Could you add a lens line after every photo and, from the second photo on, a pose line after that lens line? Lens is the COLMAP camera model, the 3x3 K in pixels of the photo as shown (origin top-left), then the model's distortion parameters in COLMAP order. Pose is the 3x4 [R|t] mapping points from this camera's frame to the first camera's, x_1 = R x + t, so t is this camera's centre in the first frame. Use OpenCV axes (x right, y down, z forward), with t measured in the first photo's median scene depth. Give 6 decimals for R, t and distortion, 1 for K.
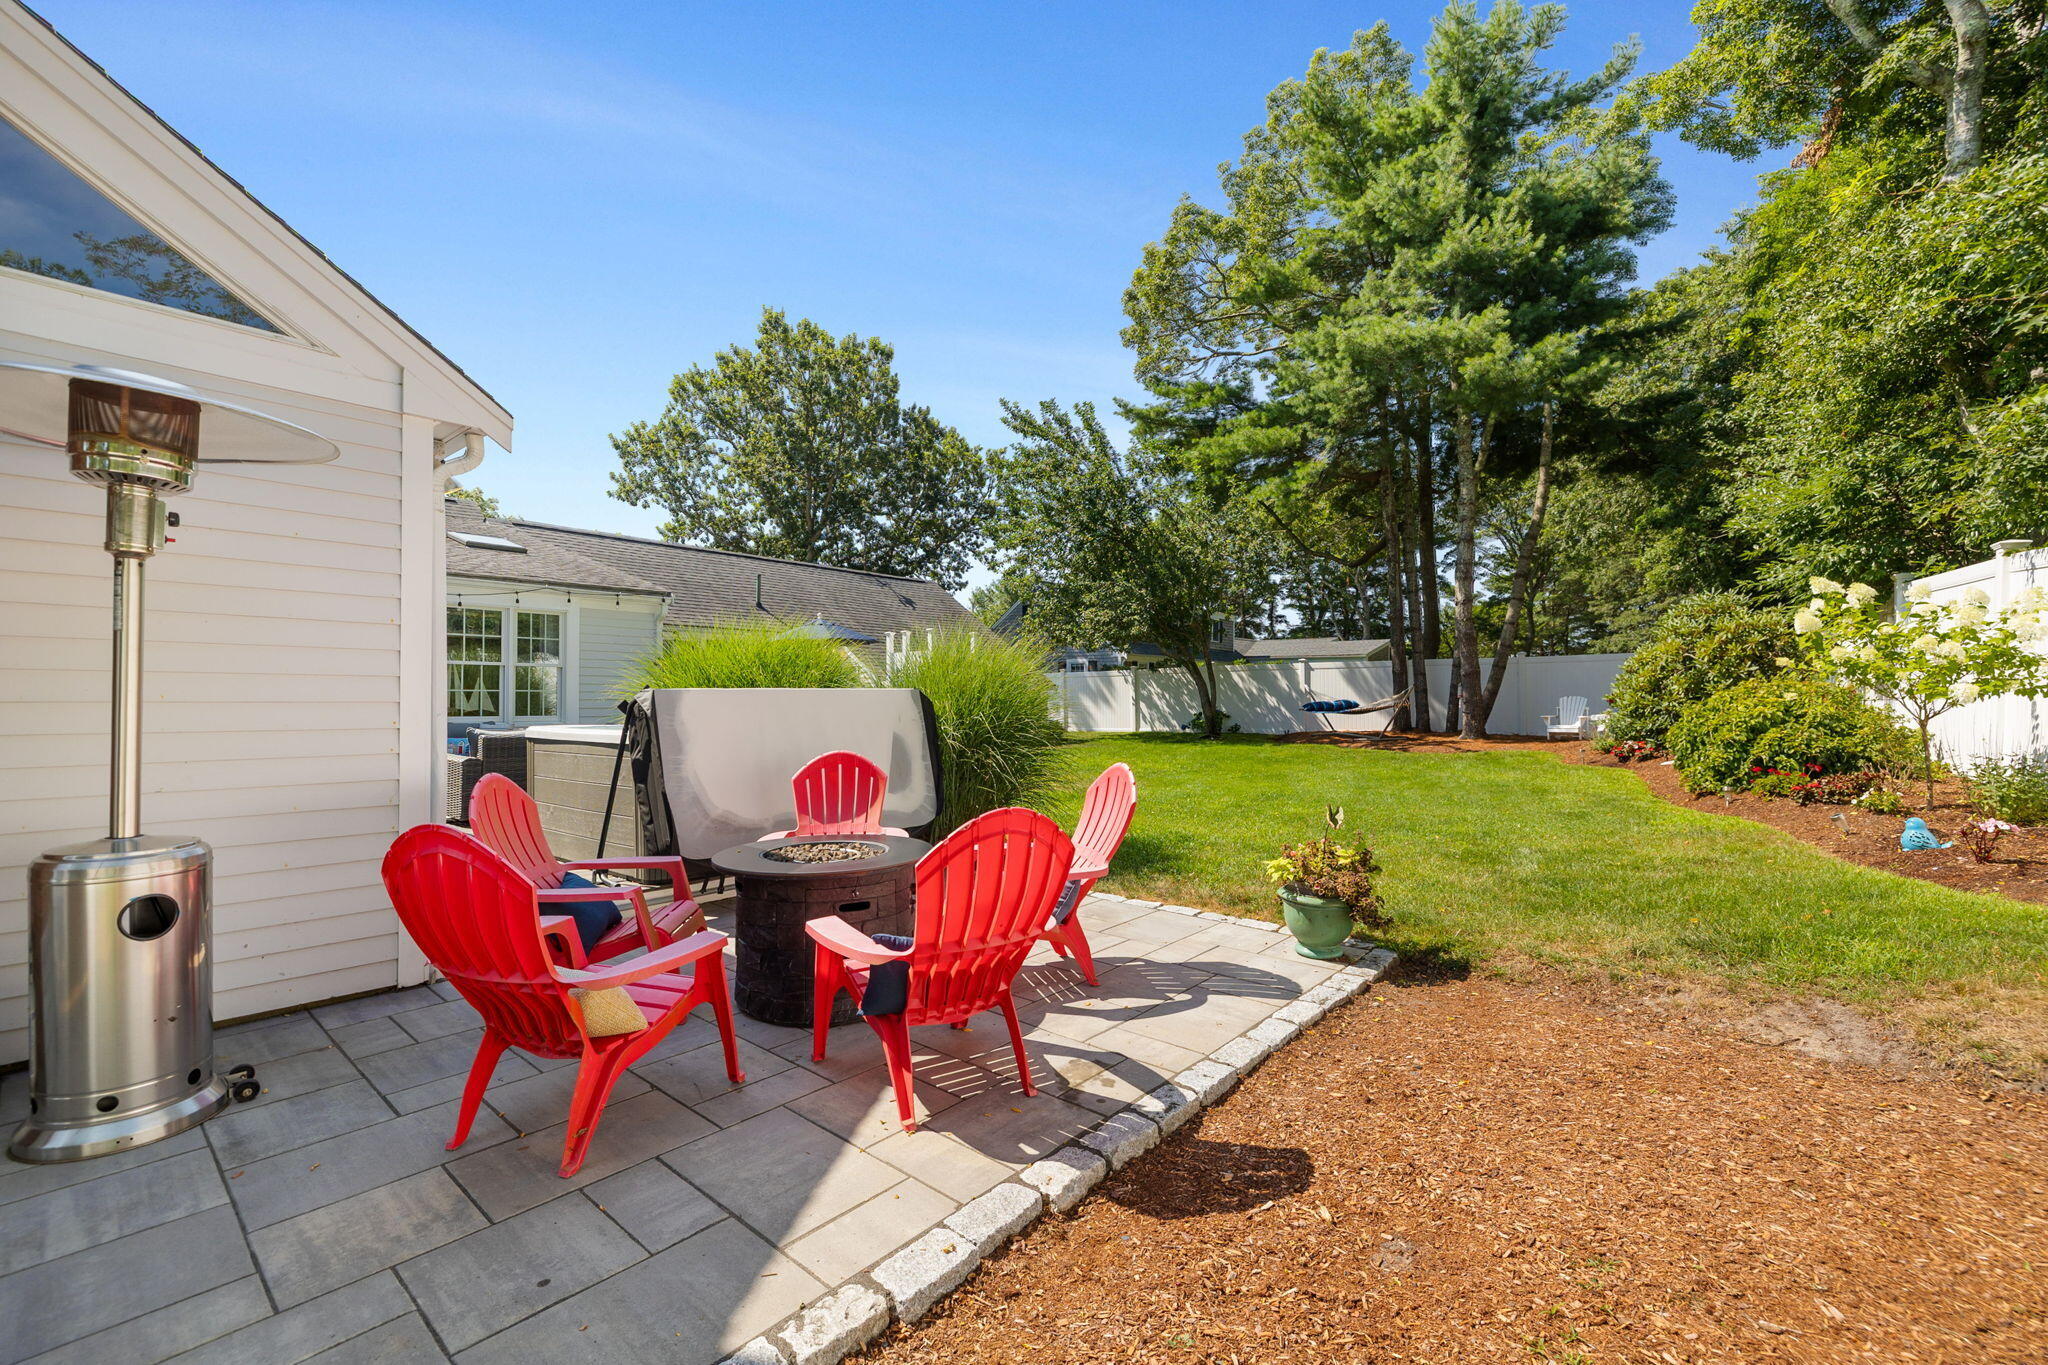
lens RADIAL K [[870.5, 0, 995.3], [0, 870.5, 691.0], [0, 0, 1]] dist [0.001301, 0.000125]
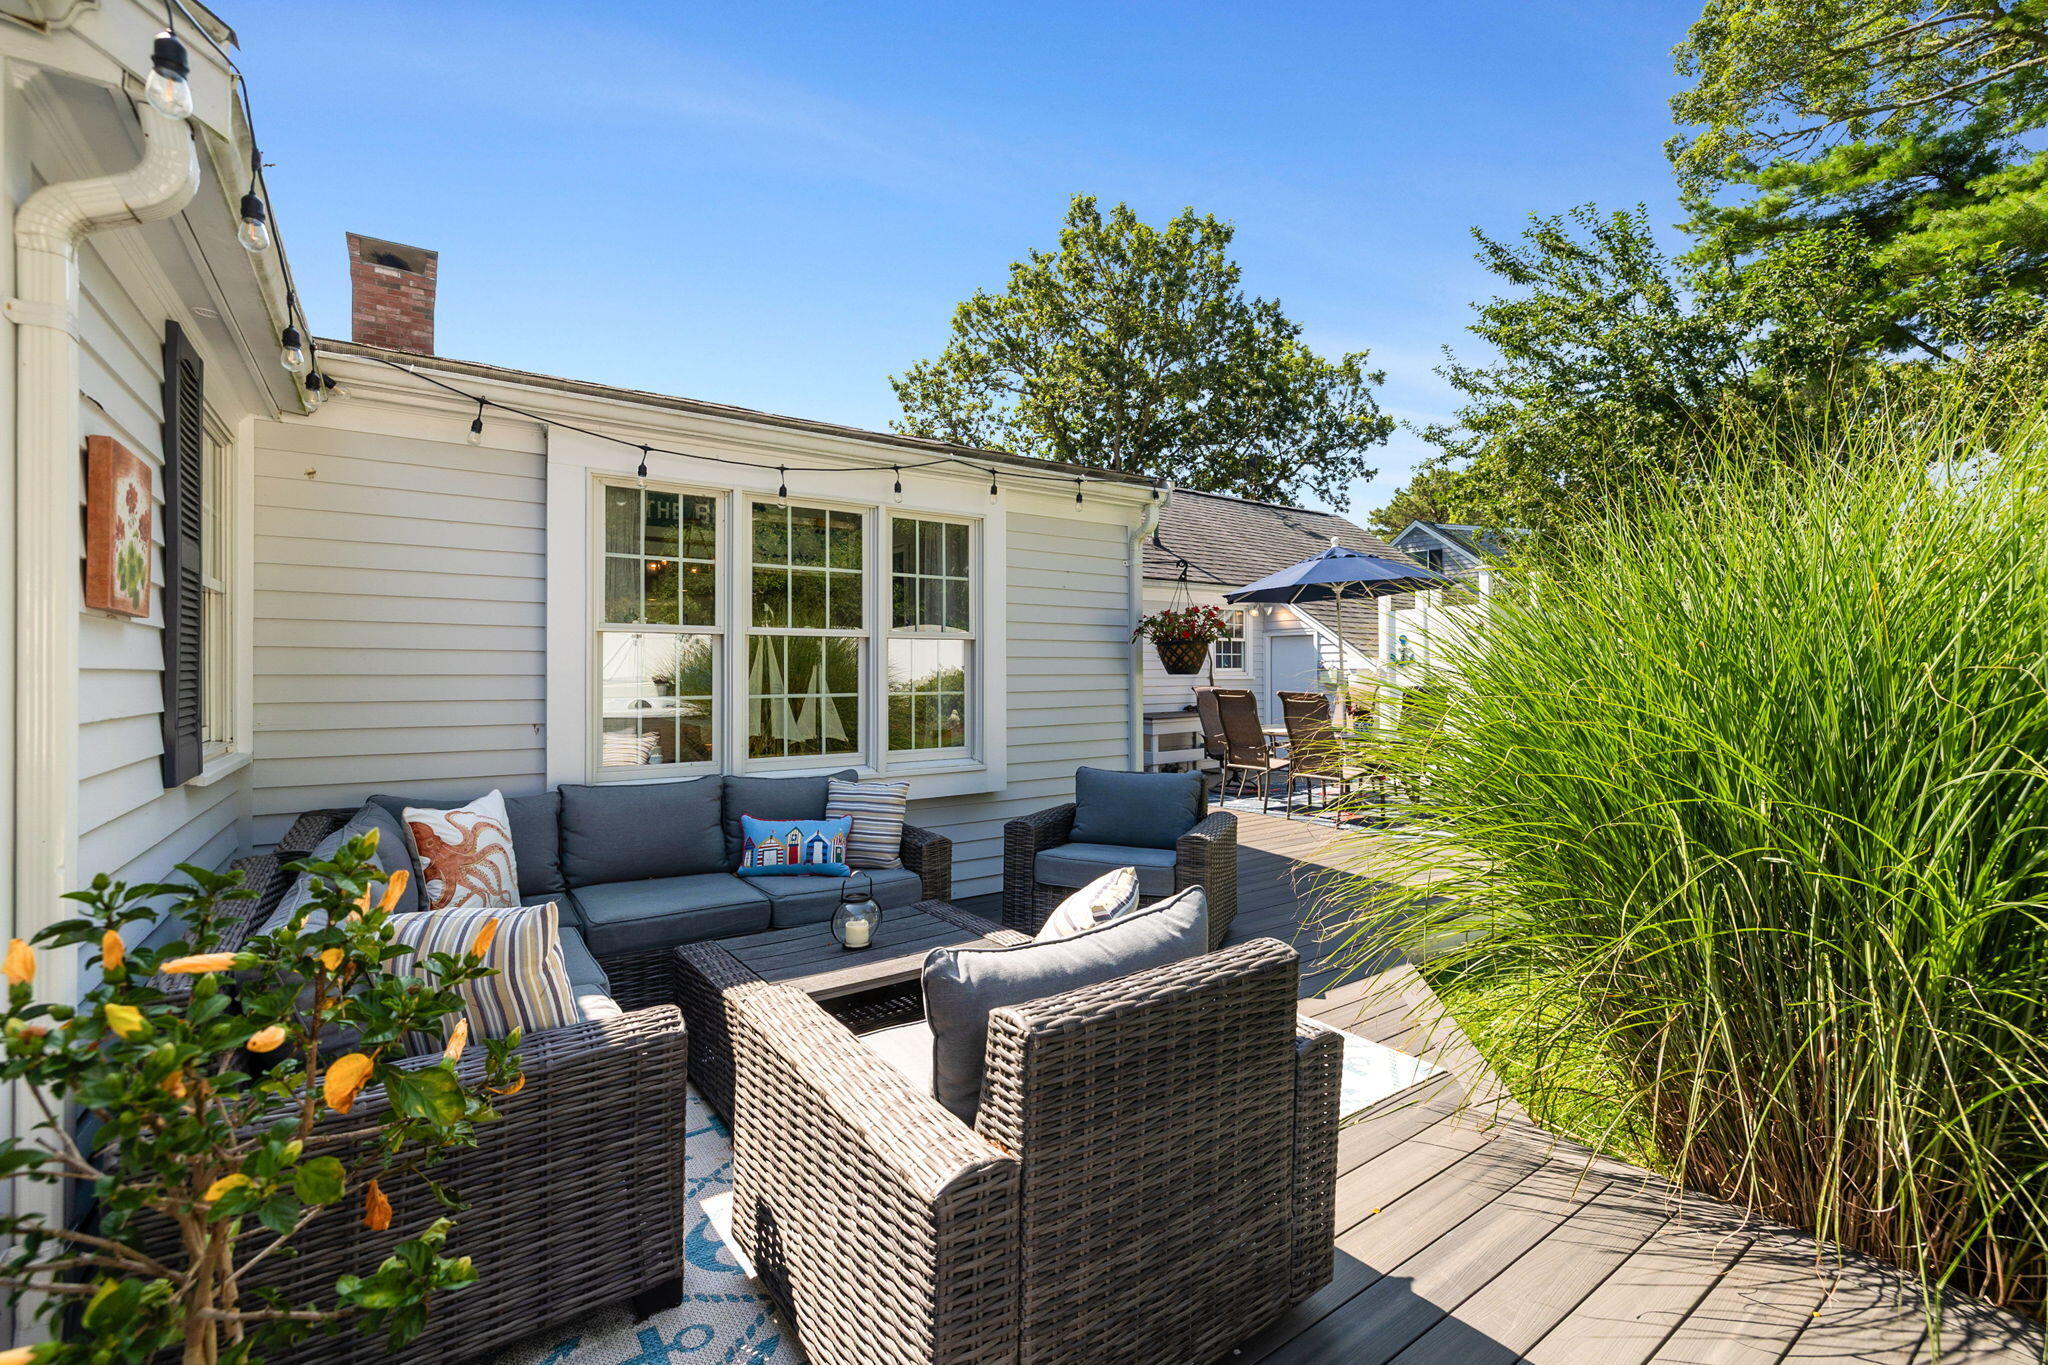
lens RADIAL K [[925.8, 0, 1022.6], [0, 925.8, 676.0], [0, 0, 1]] dist [0.000778, 0.000828]
pose [[0.968710, -0.006162, -0.248118, -0.148178], [0.009501, 0.999880, 0.012262, -0.007465], [0.248013, -0.014235, 0.968652, 0.229510]]
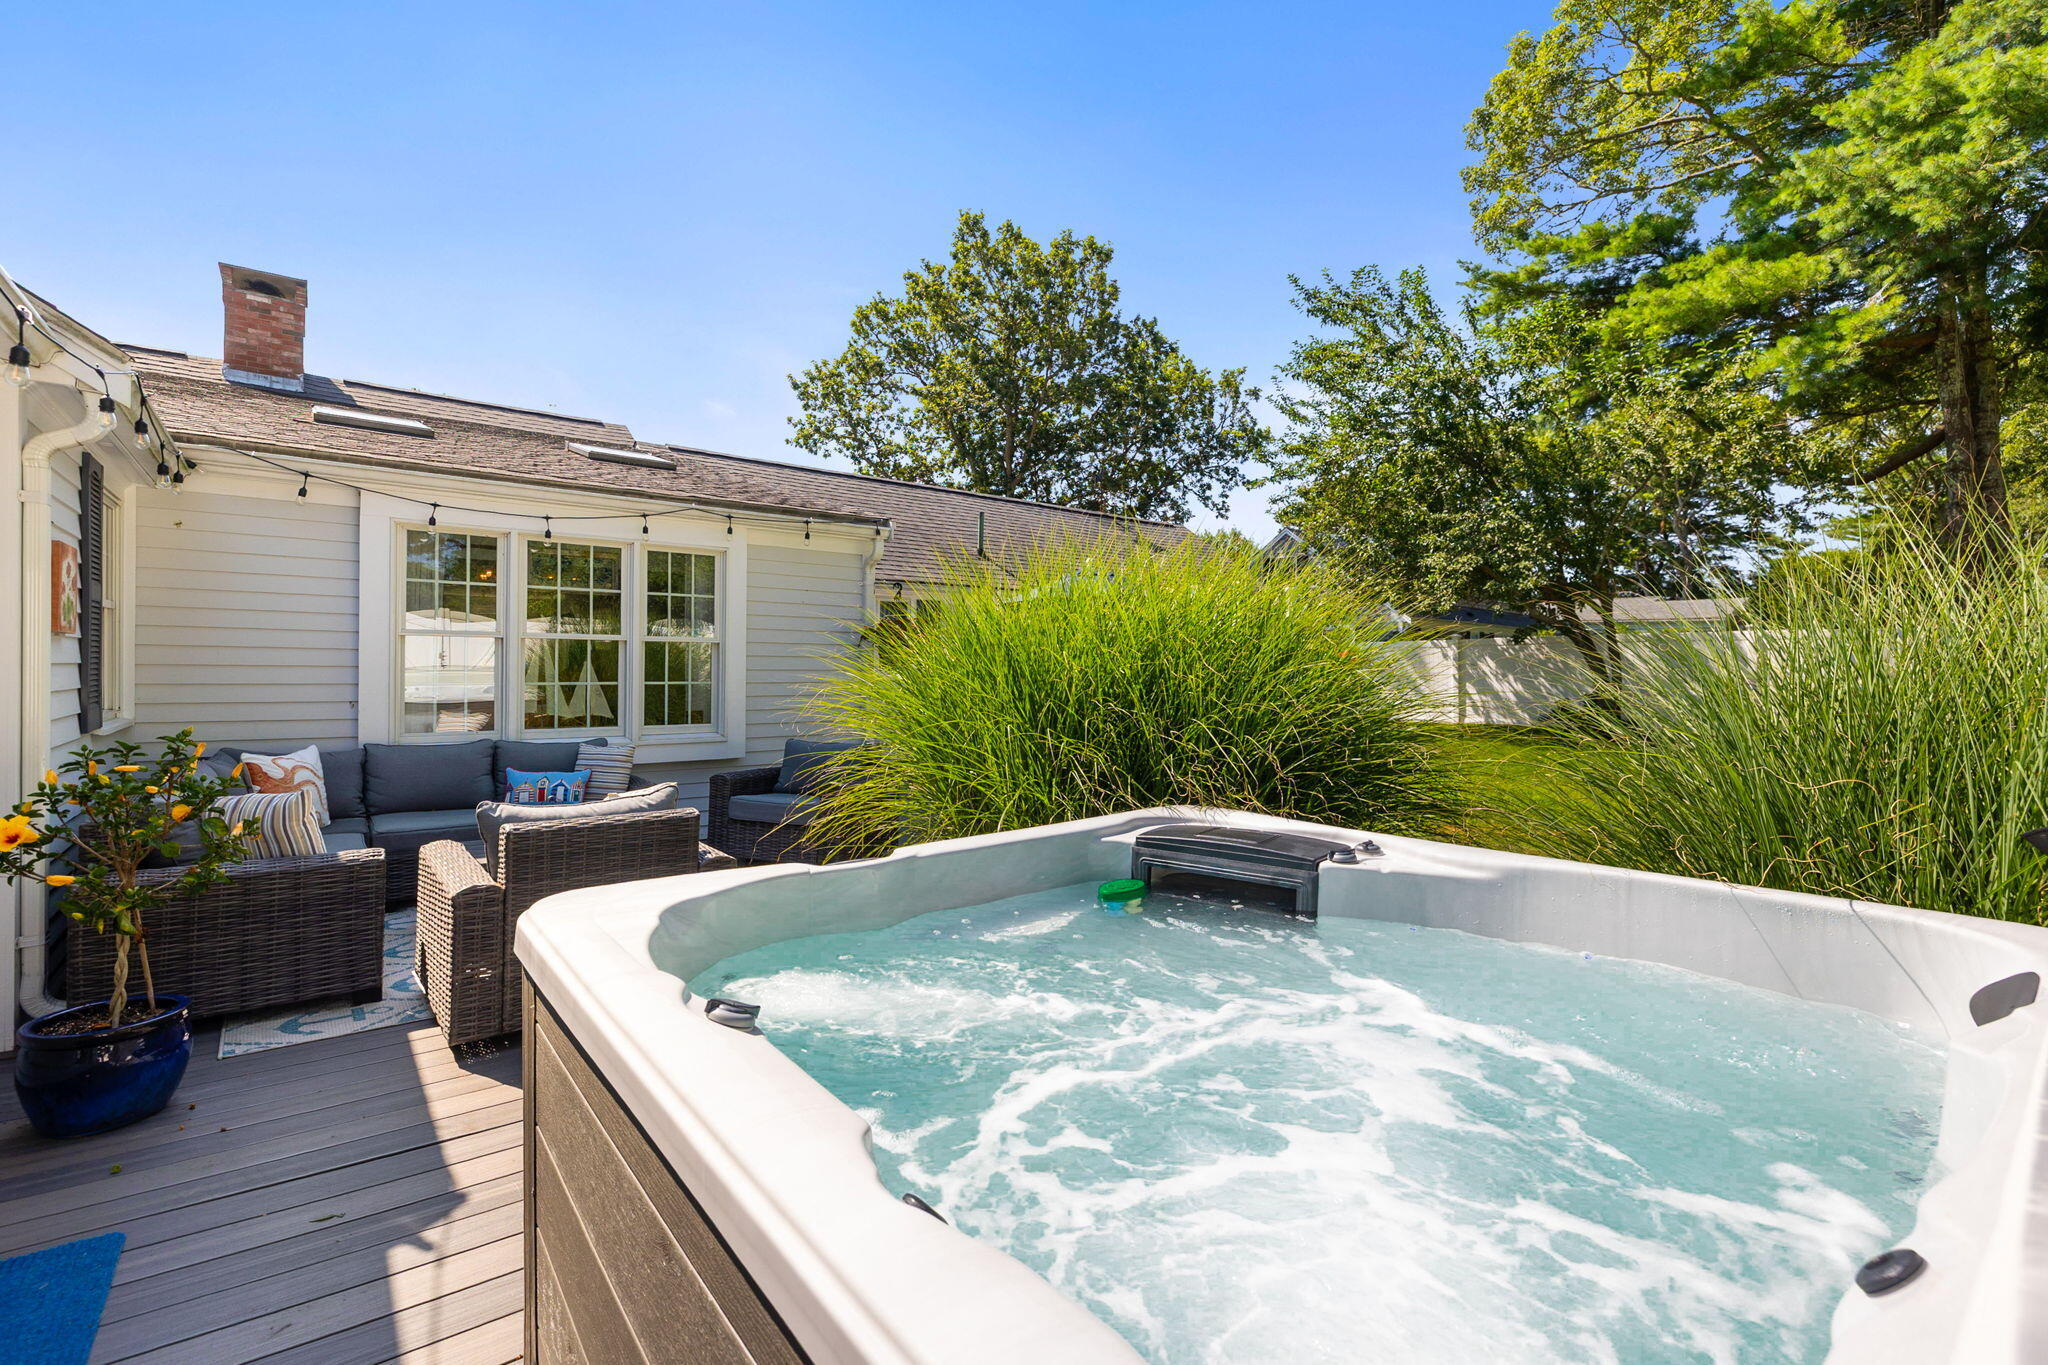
lens RADIAL K [[916.2, 0, 1013.9], [0, 916.2, 681.1], [0, 0, 1]] dist [0.000127, 0.000240]
pose [[0.985015, 0.008820, -0.172244, -0.086115], [-0.004363, 0.999646, 0.026241, -0.009081], [0.172414, -0.025097, 0.984705, 0.182791]]
